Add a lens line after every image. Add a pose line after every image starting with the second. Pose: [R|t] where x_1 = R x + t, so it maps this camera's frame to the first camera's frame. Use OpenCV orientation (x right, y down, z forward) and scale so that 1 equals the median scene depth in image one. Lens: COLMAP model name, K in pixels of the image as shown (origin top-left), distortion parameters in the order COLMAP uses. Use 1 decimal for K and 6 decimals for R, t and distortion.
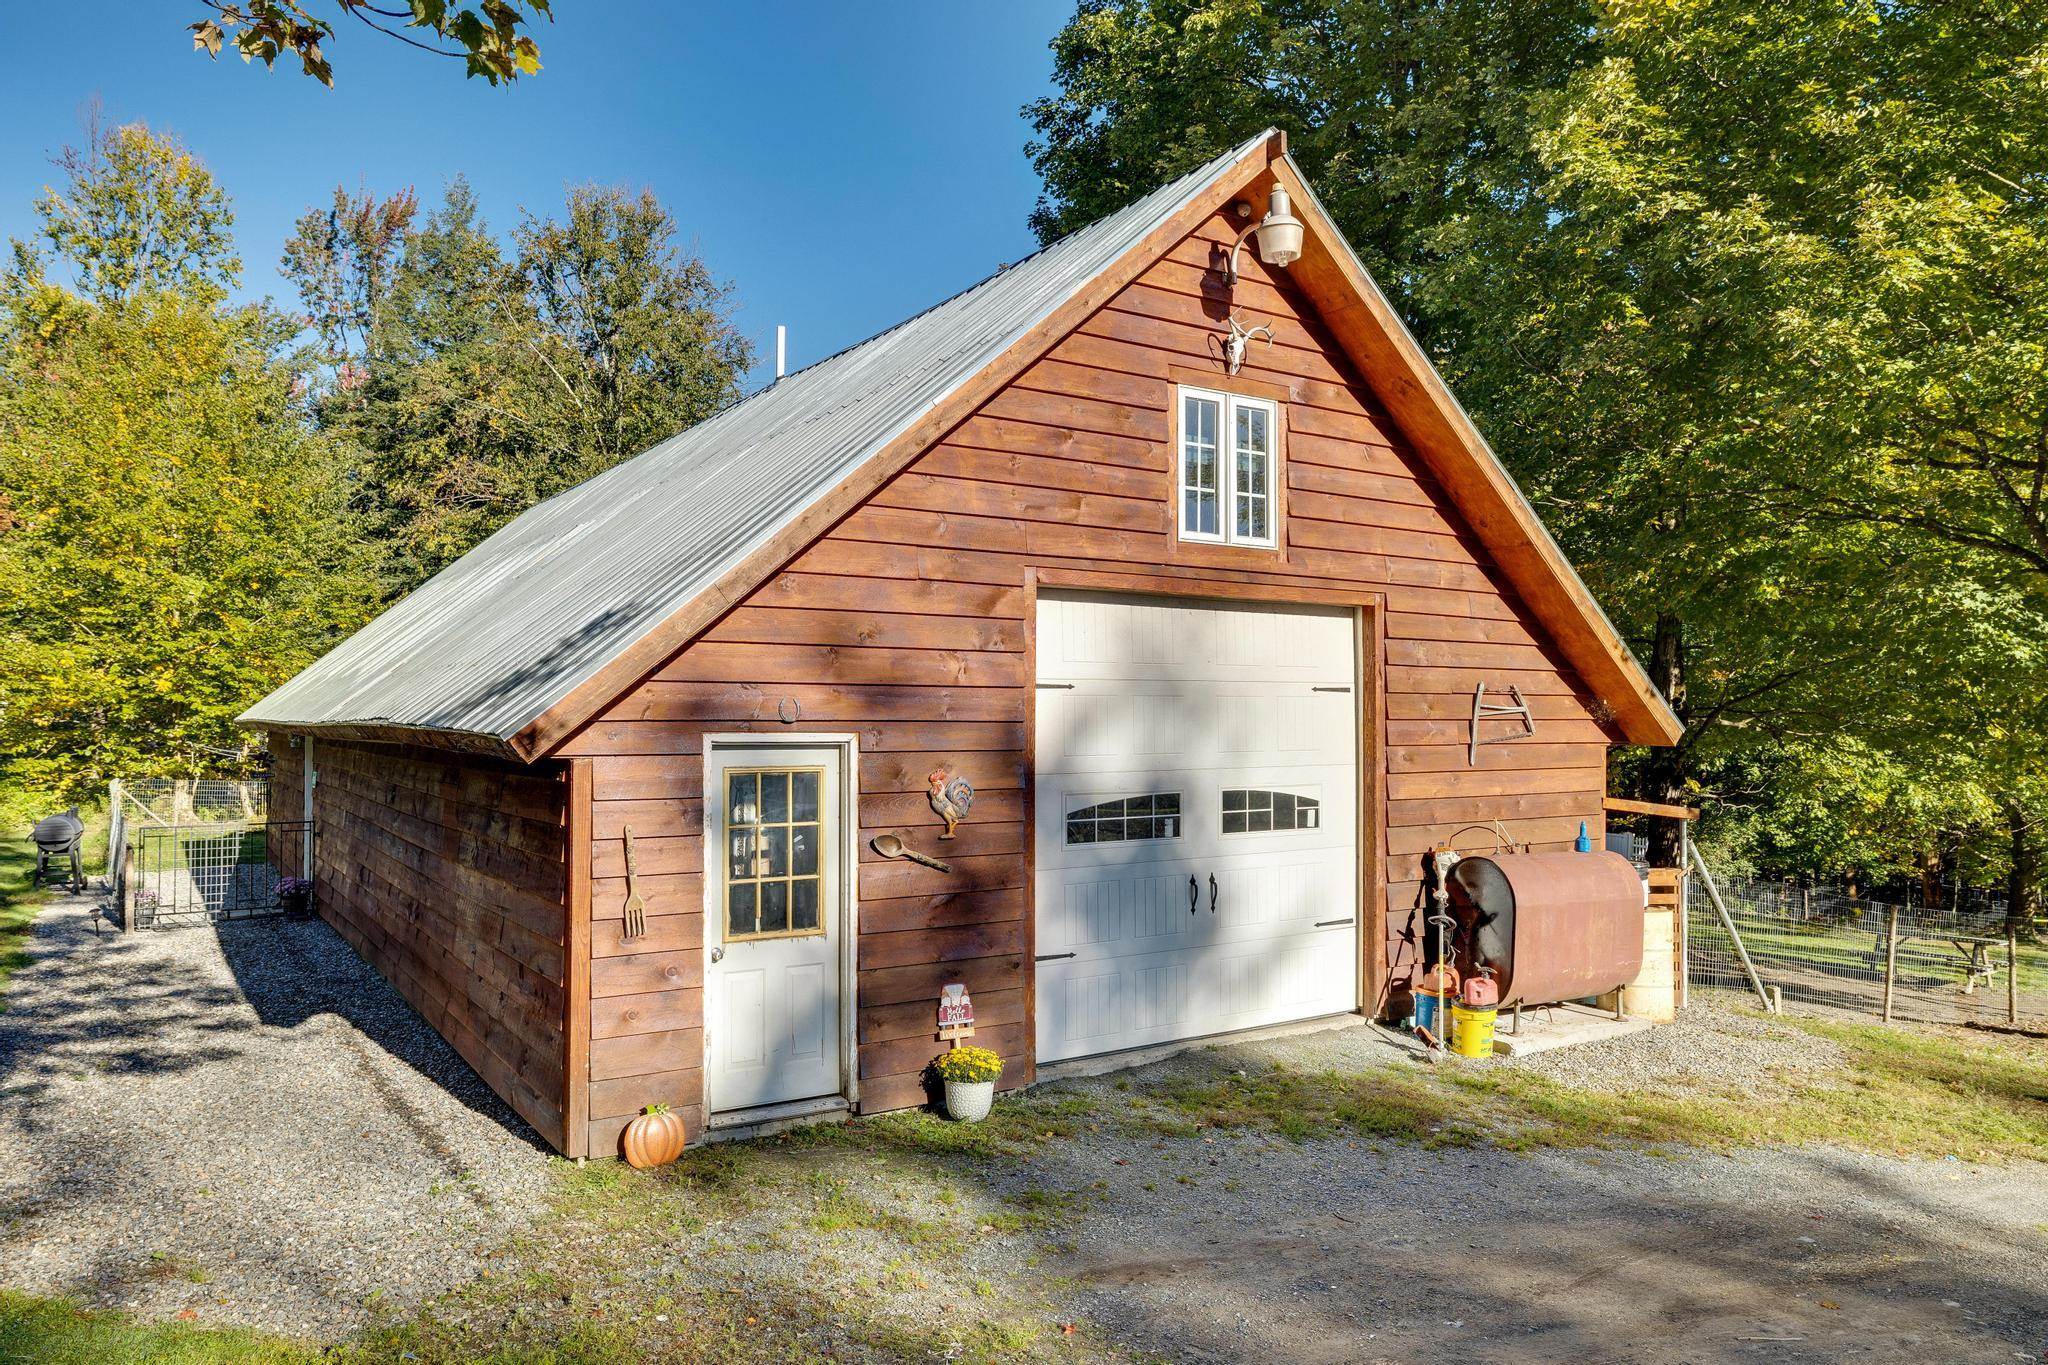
lens RADIAL K [[1386.6, 0, 1024.4], [0, 1386.6, 689.5], [0, 0, 1]] dist [-0.000472, 0.000143]
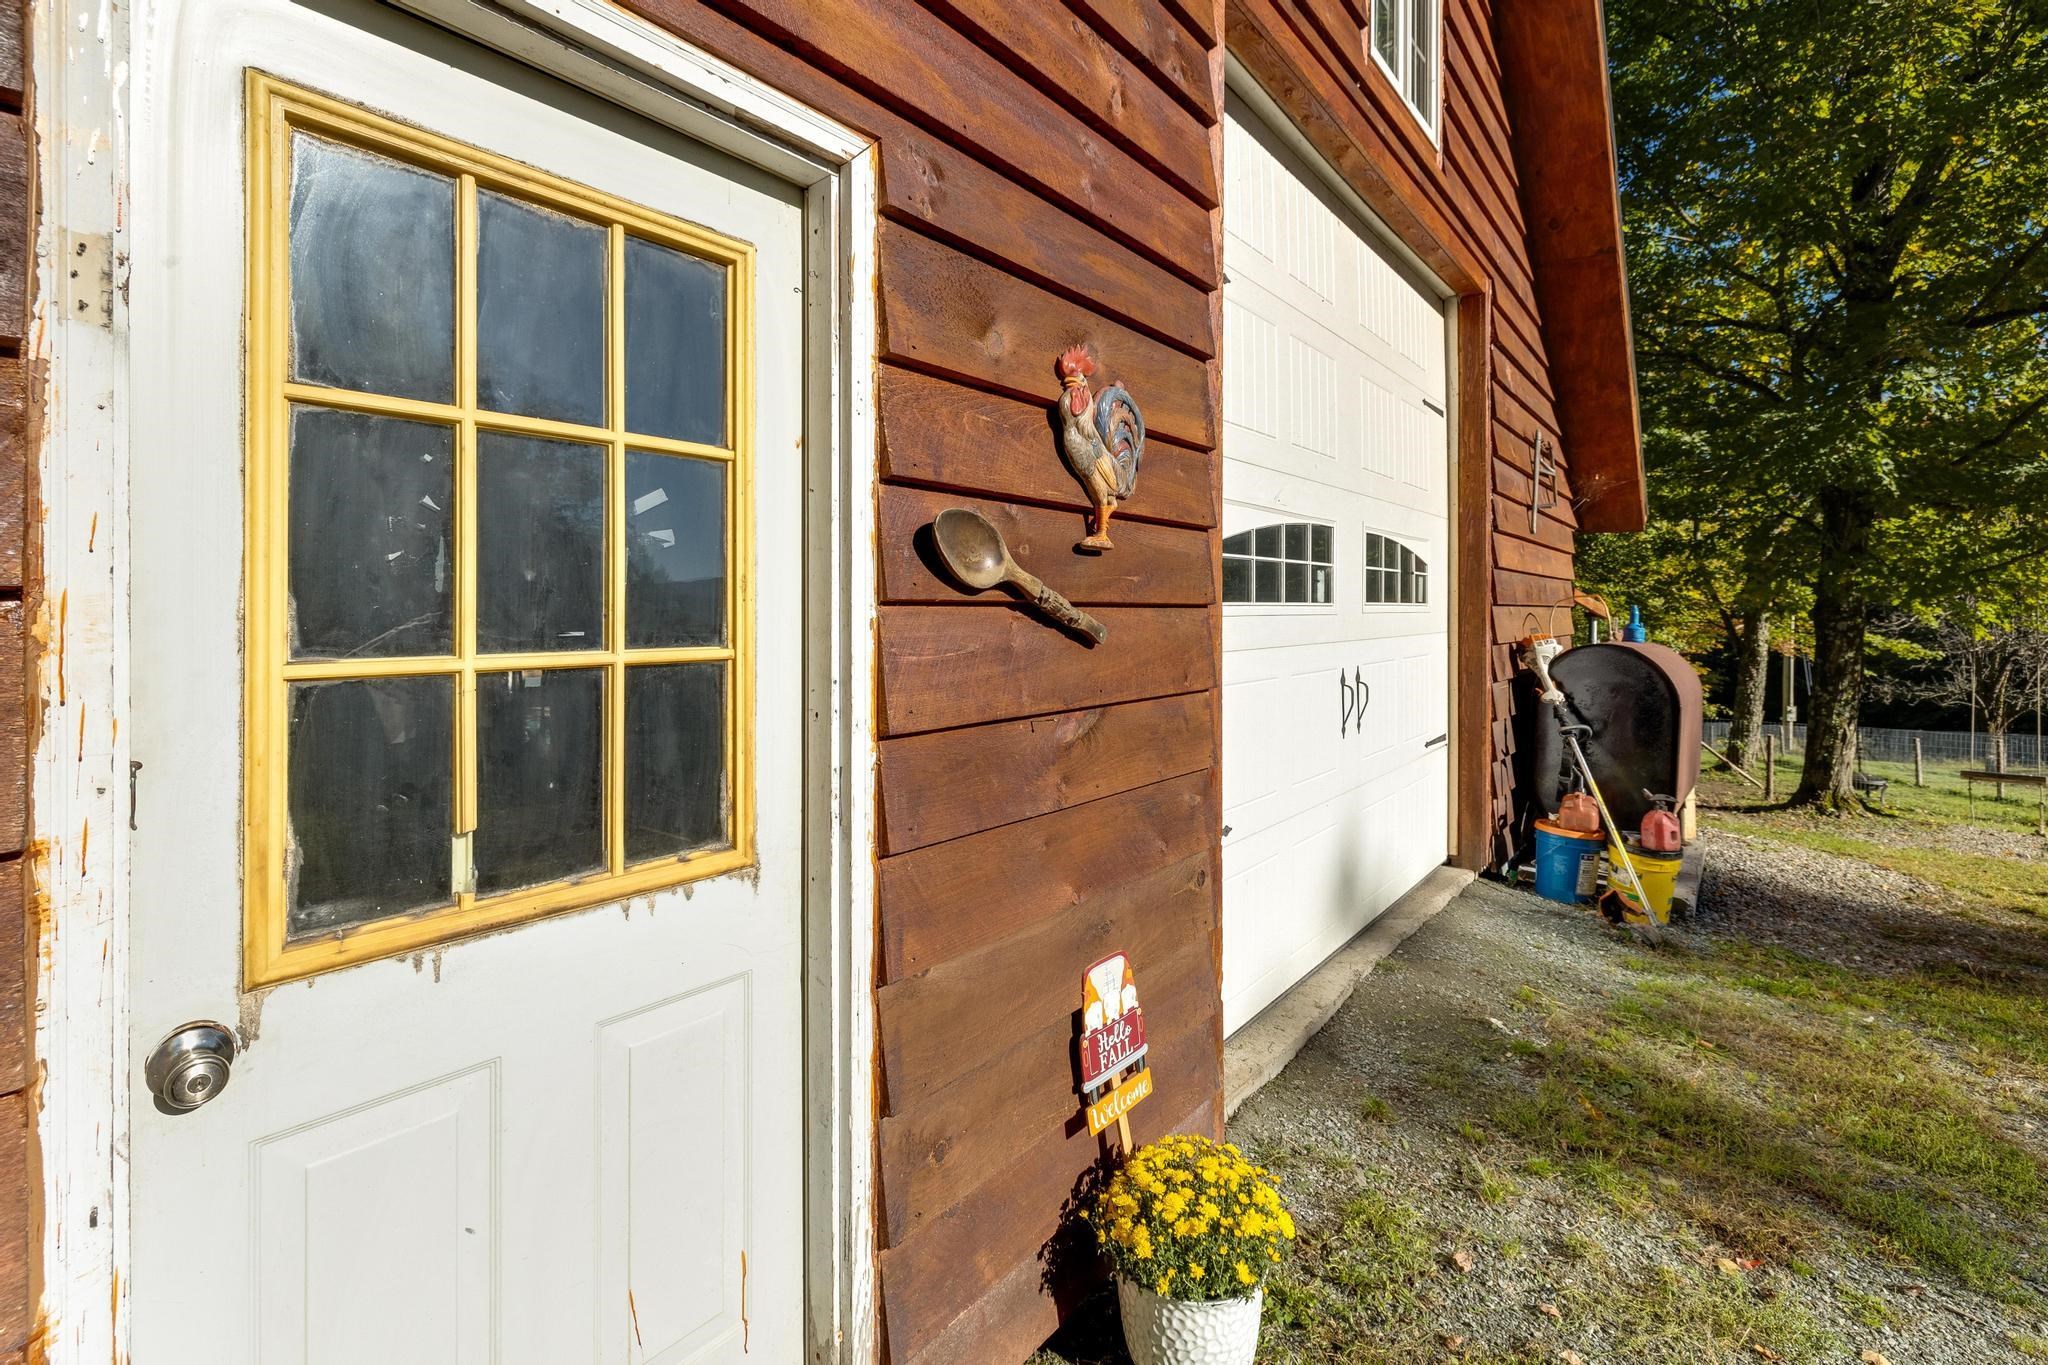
lens RADIAL K [[890.8, 0, 1005.6], [0, 890.8, 607.7], [0, 0, 1]] dist [-0.000770, -0.000174]
pose [[0.958857, 0.001476, 0.283886, -0.144810], [-0.006576, 0.999834, 0.017015, 0.121928], [-0.283814, -0.018181, 0.958707, 0.812932]]
